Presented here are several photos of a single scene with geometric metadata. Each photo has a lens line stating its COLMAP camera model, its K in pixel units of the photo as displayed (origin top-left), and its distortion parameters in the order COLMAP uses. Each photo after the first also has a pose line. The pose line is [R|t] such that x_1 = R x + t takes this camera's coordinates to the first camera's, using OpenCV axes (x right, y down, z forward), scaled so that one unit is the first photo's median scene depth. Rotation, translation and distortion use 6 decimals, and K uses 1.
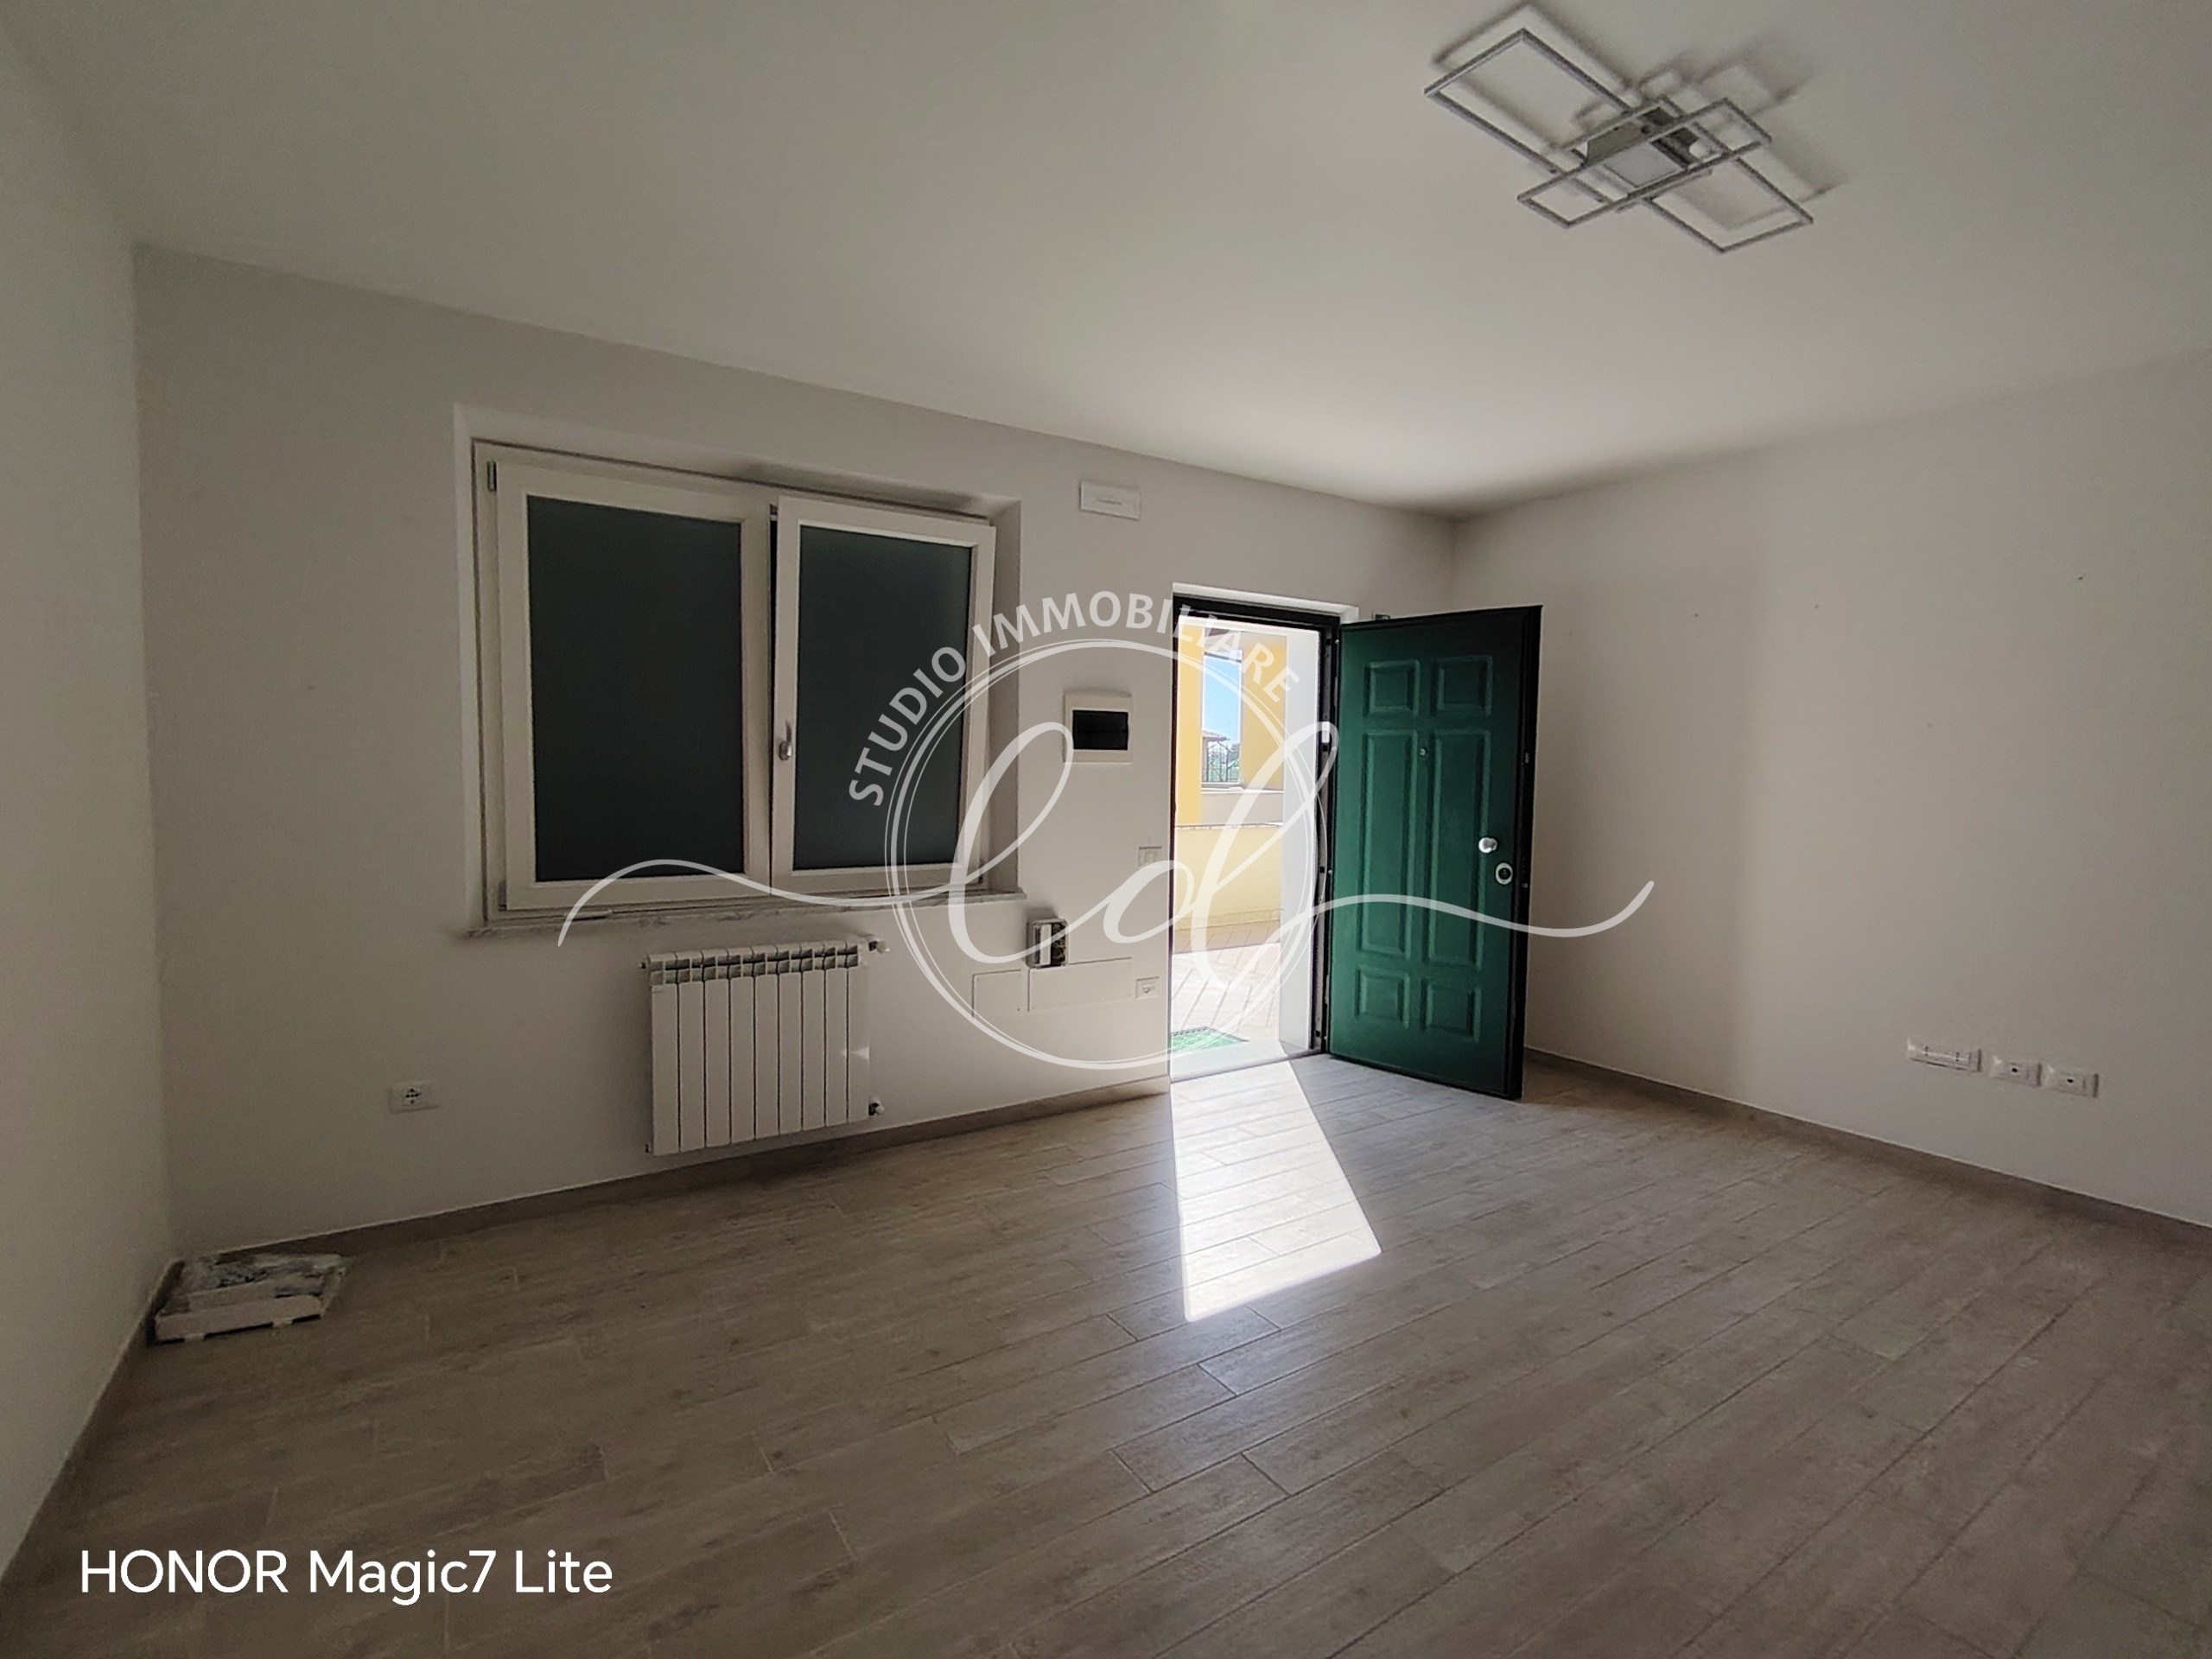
lens RADIAL K [[1036.2, 0, 1099.0], [0, 1036.2, 838.5], [0, 0, 1]] dist [-0.003430, -0.000189]
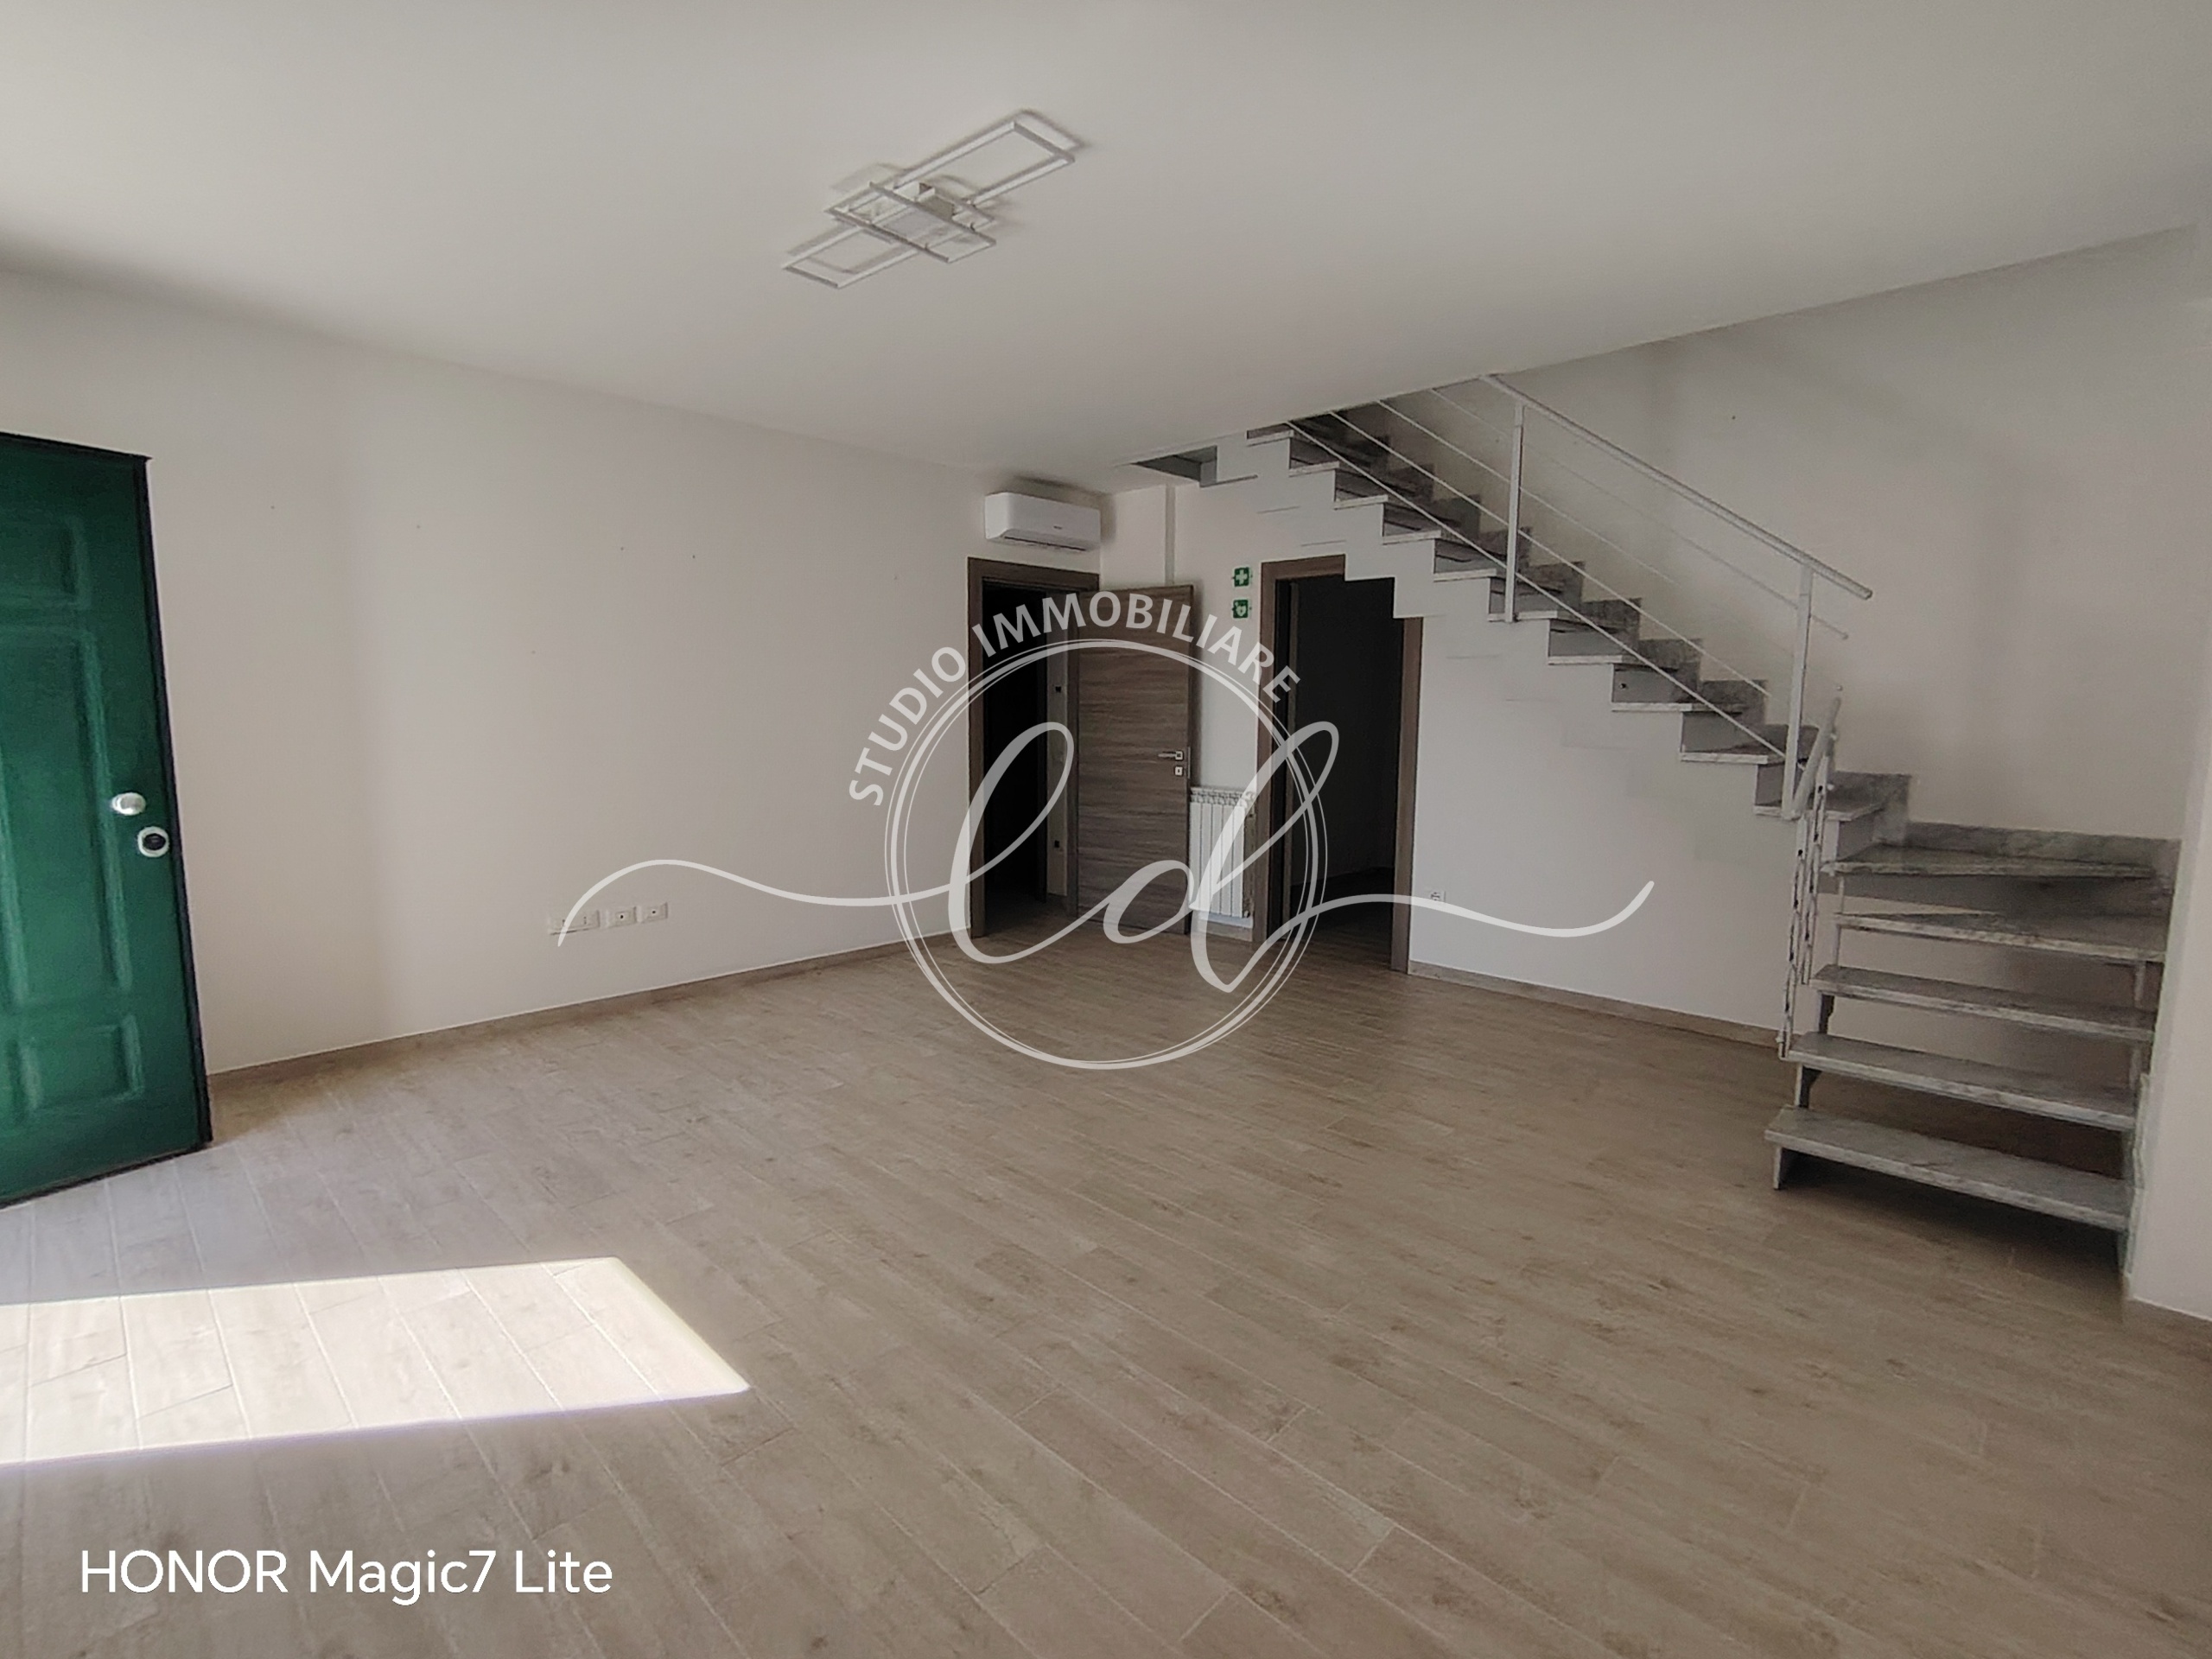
lens RADIAL K [[1036.2, 0, 1098.8], [0, 1036.2, 818.0], [0, 0, 1]] dist [-0.003430, -0.000189]
pose [[-0.224771, -0.120217, 0.966967, -0.464048], [0.059741, 0.988793, 0.136817, -0.043316], [-0.972579, 0.088520, -0.215070, 0.579678]]
